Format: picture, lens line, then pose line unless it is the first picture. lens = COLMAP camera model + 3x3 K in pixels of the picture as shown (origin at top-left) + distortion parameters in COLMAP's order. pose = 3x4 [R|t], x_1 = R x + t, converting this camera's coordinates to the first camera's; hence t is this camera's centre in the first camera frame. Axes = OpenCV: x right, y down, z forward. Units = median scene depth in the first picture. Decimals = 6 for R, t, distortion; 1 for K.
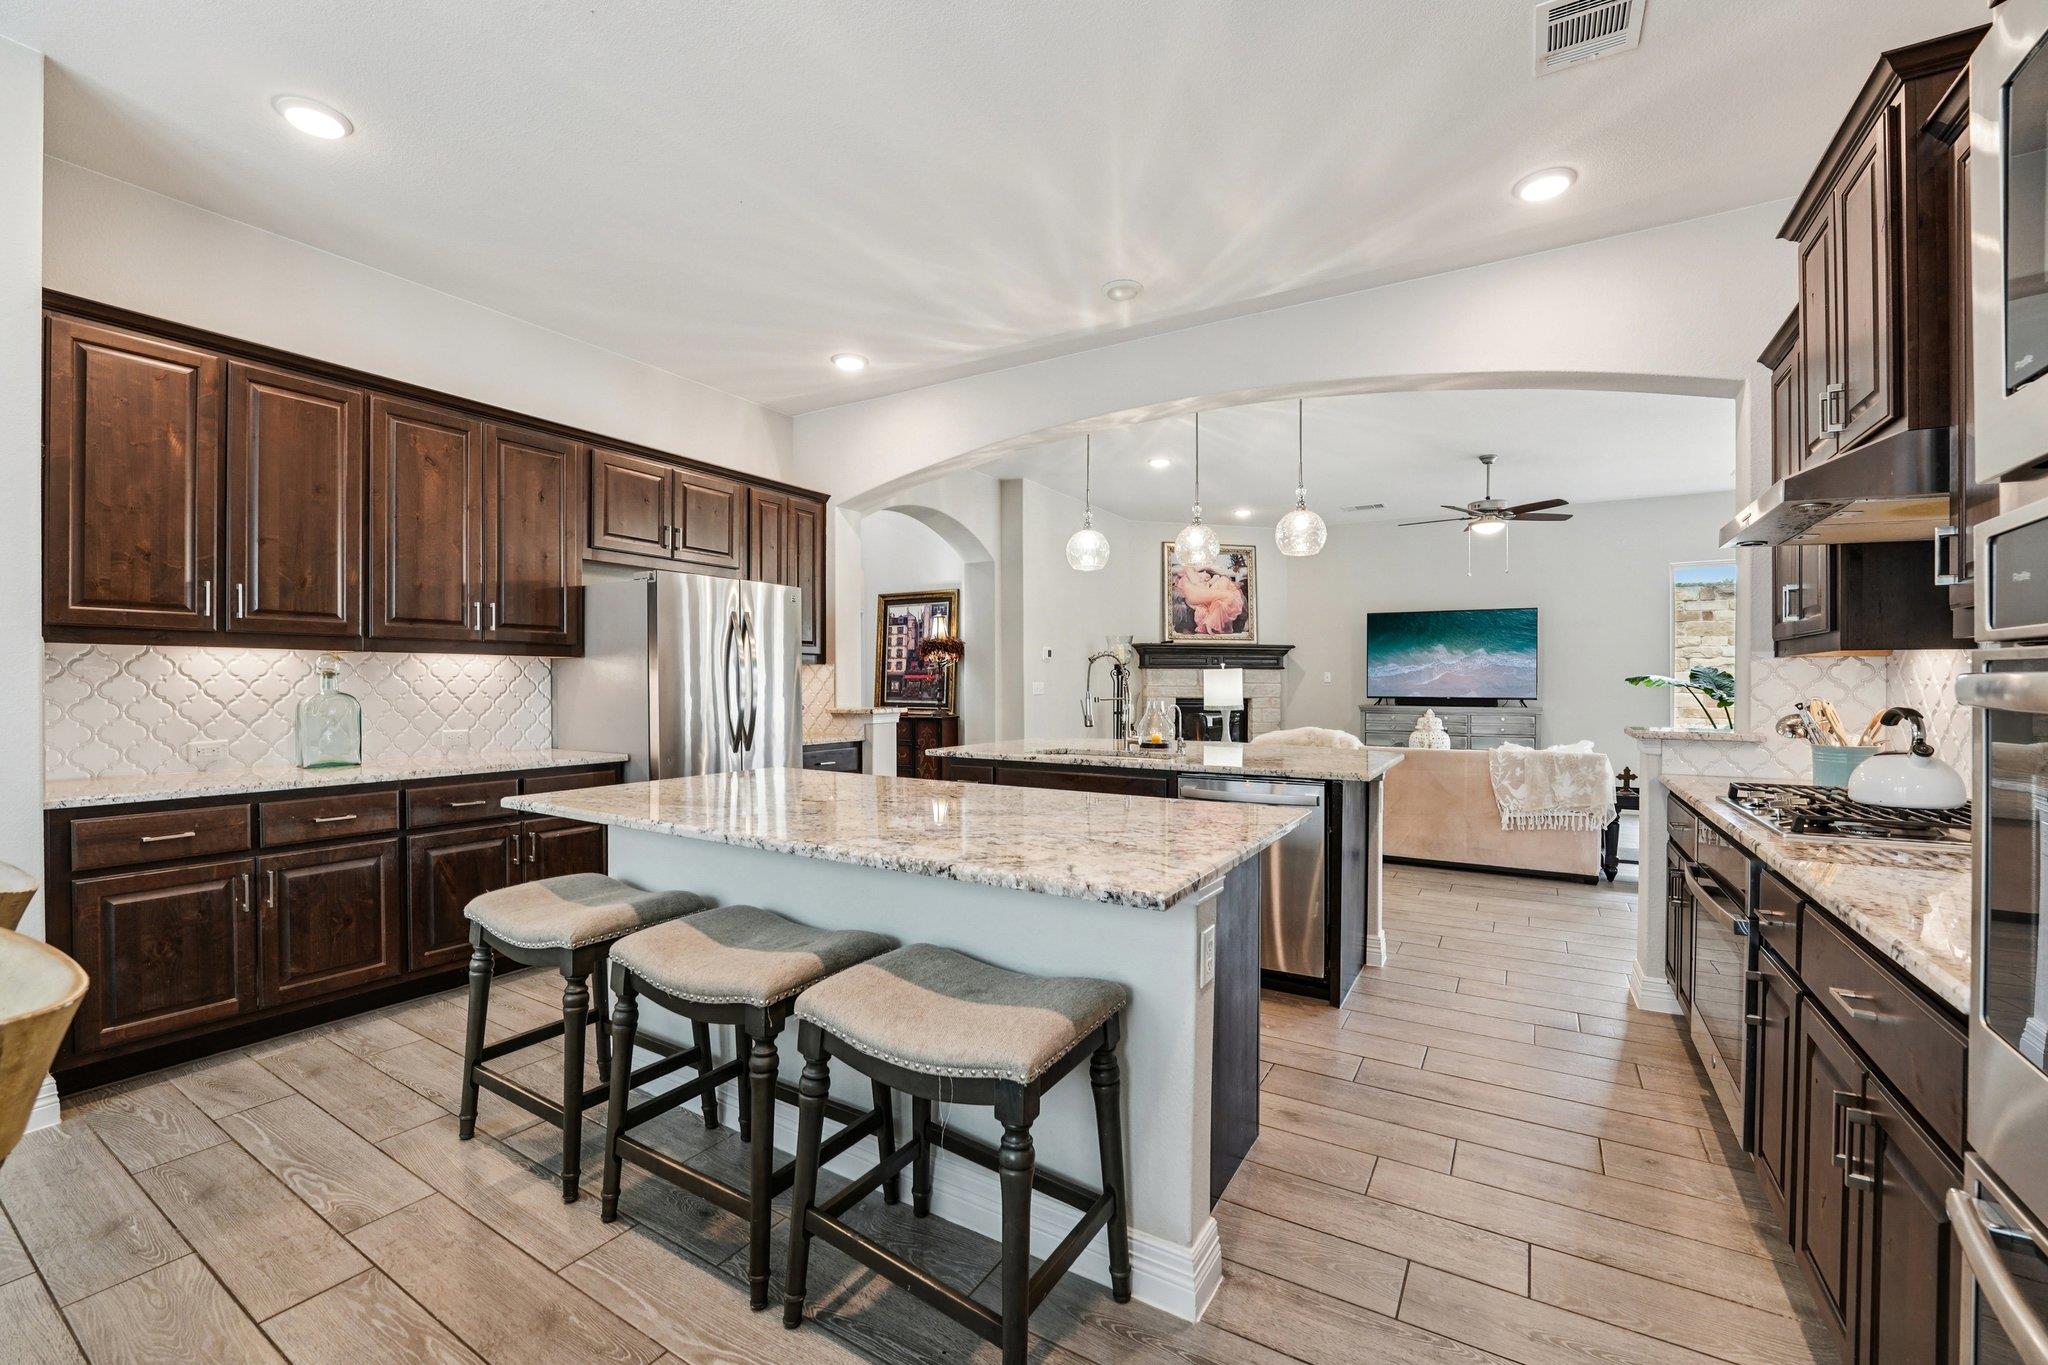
lens RADIAL K [[837.1, 0, 1017.7], [0, 837.1, 675.8], [0, 0, 1]] dist [-0.031437, 0.000325]
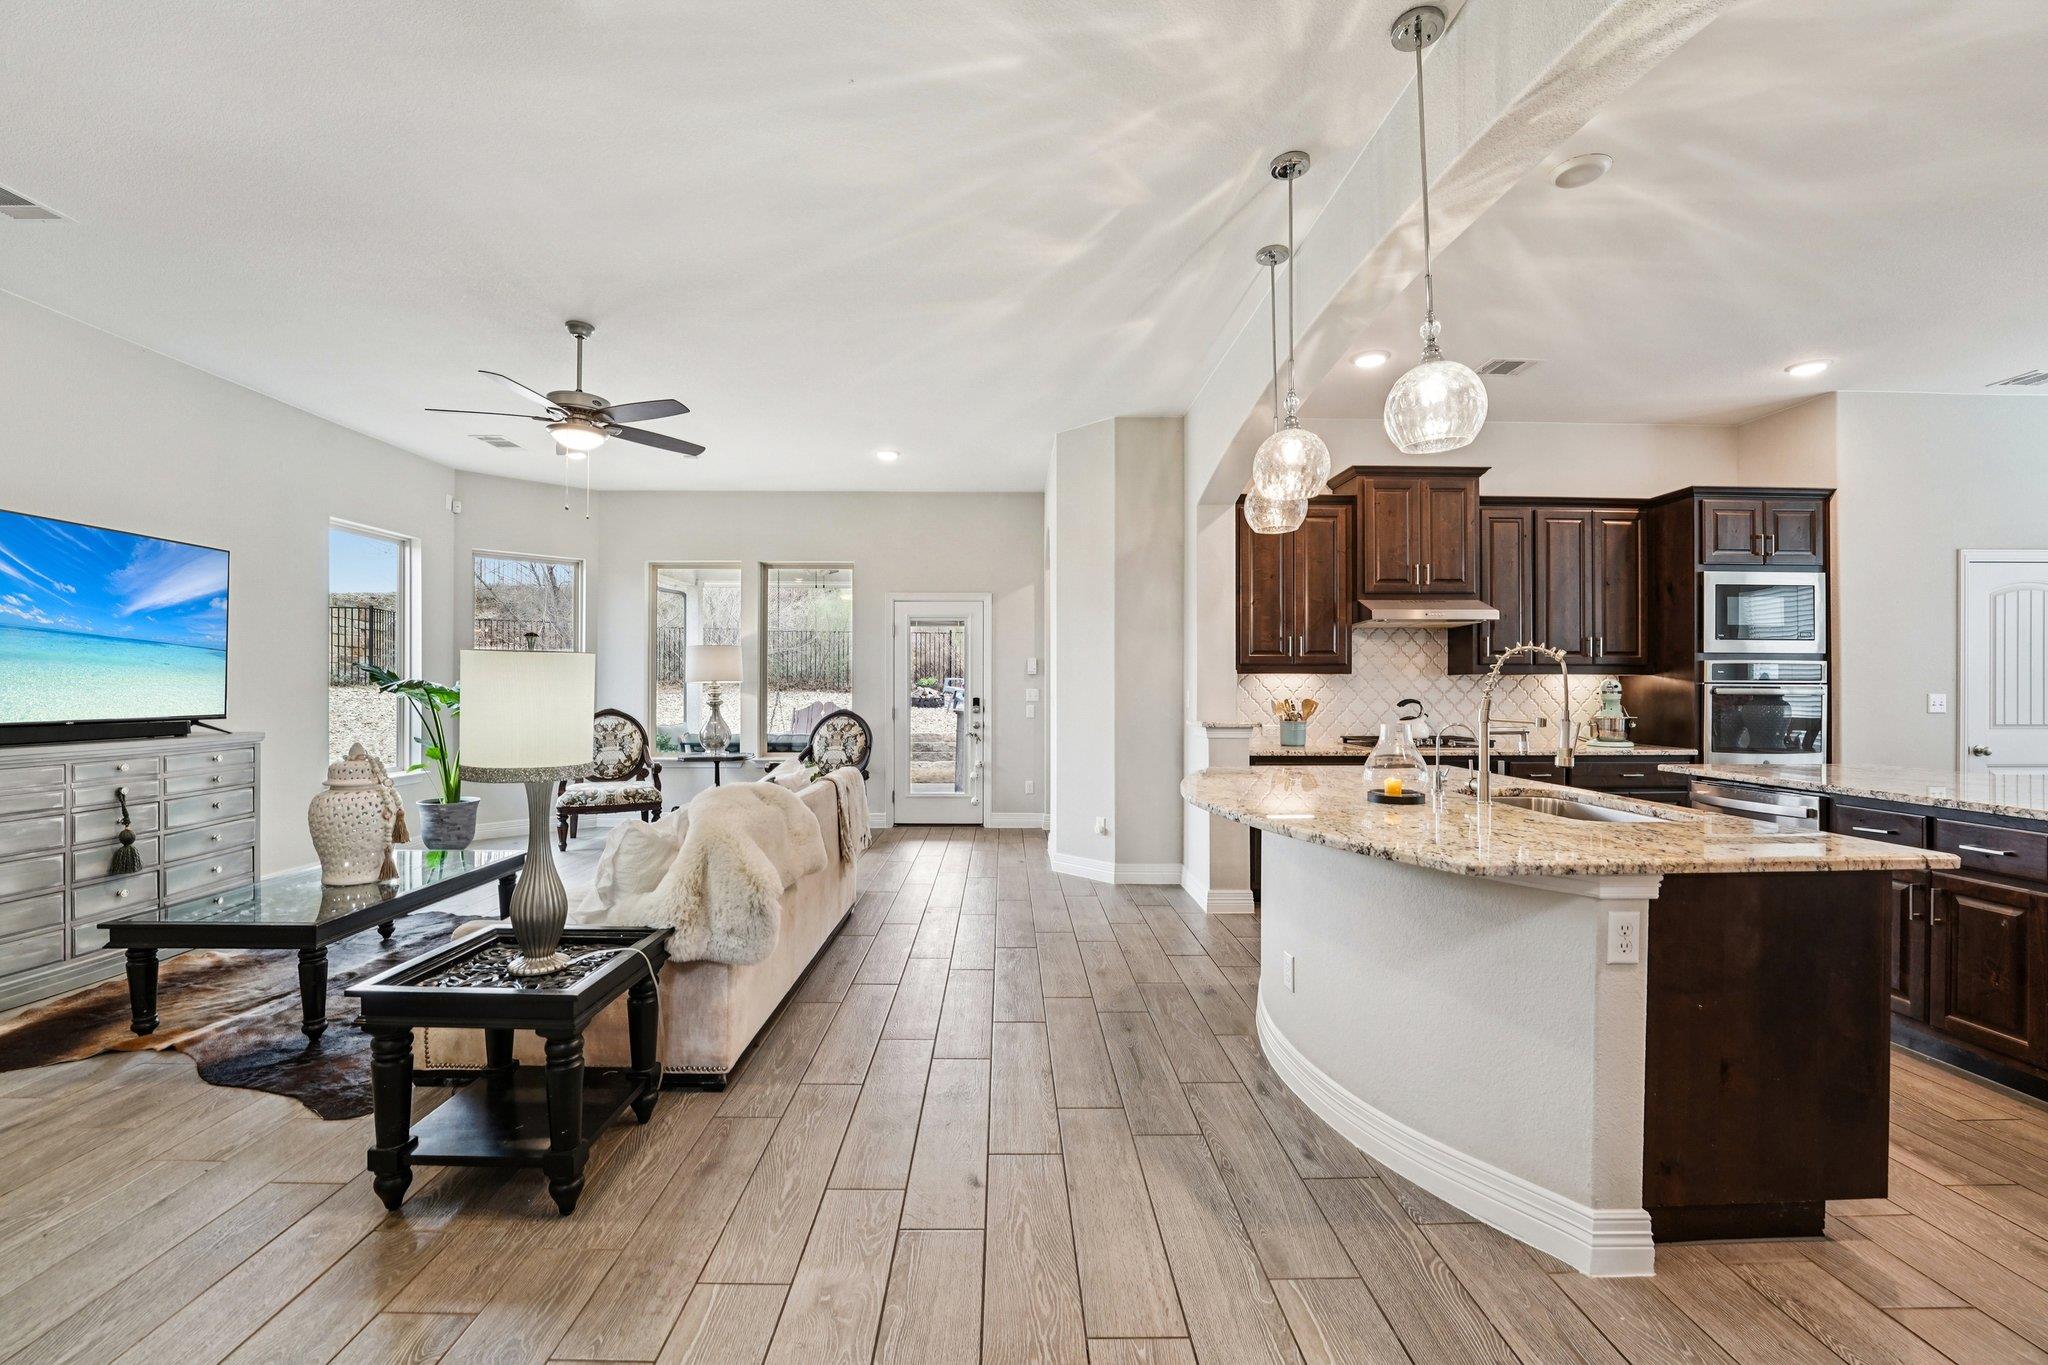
lens RADIAL K [[837.1, 0, 1017.7], [0, 837.1, 675.8], [0, 0, 1]] dist [-0.031437, 0.000325]
pose [[-0.538301, 0.000581, 0.842752, -0.205744], [-0.000276, 1.000000, -0.000865, -0.000272], [-0.842753, -0.000699, -0.538301, 1.649408]]
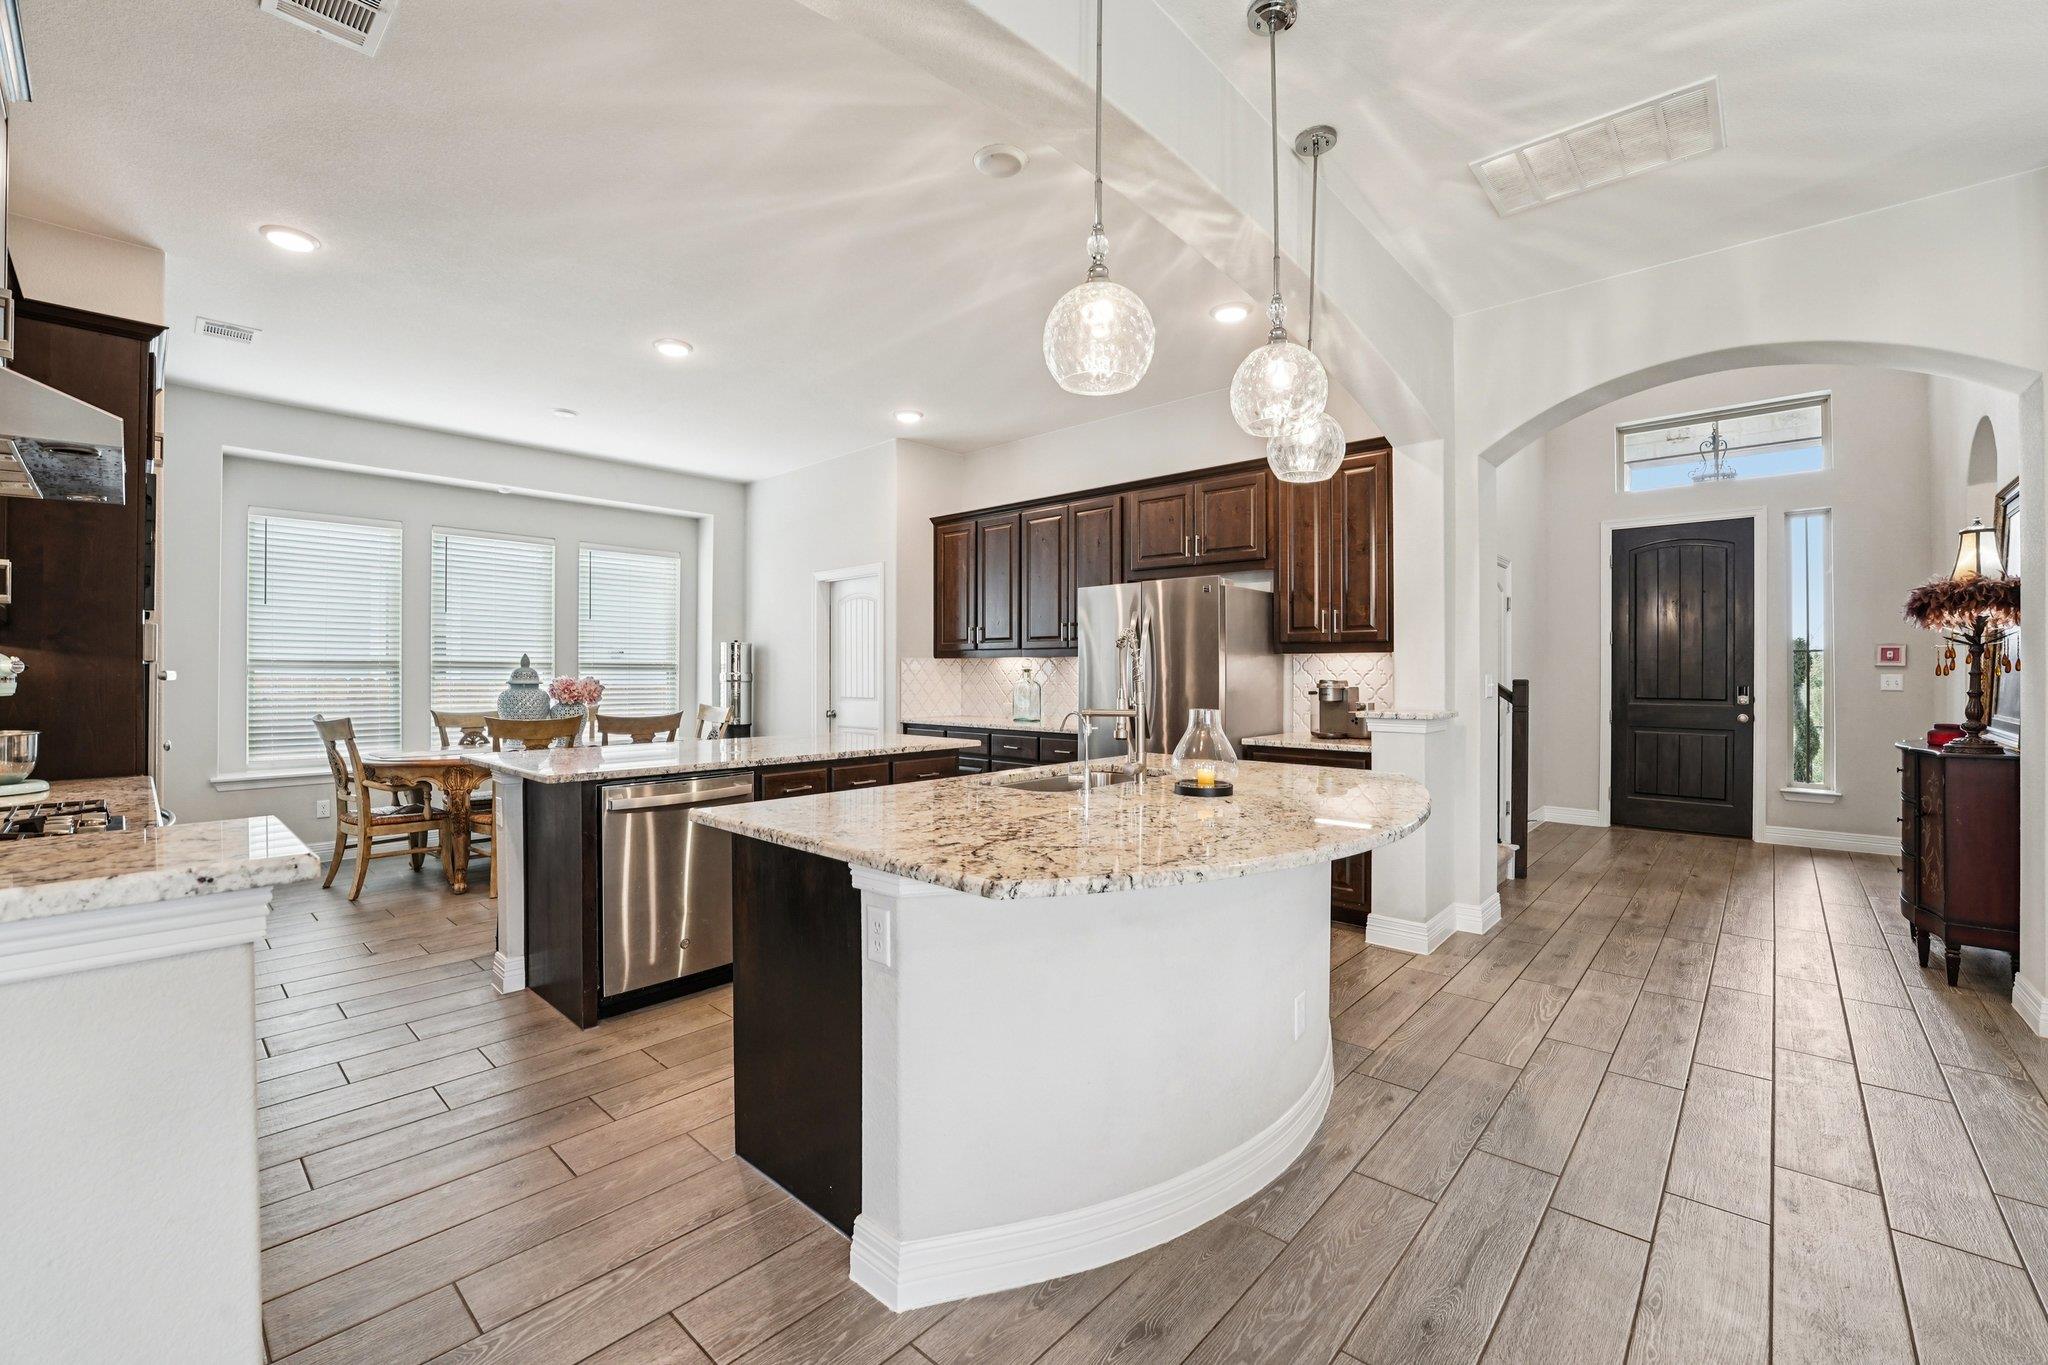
lens RADIAL K [[837.1, 0, 1017.7], [0, 837.1, 675.8], [0, 0, 1]] dist [-0.031437, 0.000325]
pose [[-0.192795, -0.005943, -0.981221, 0.787573], [-0.002251, 0.999982, -0.005615, 0.016840], [0.981237, 0.001126, -0.192805, 1.044222]]
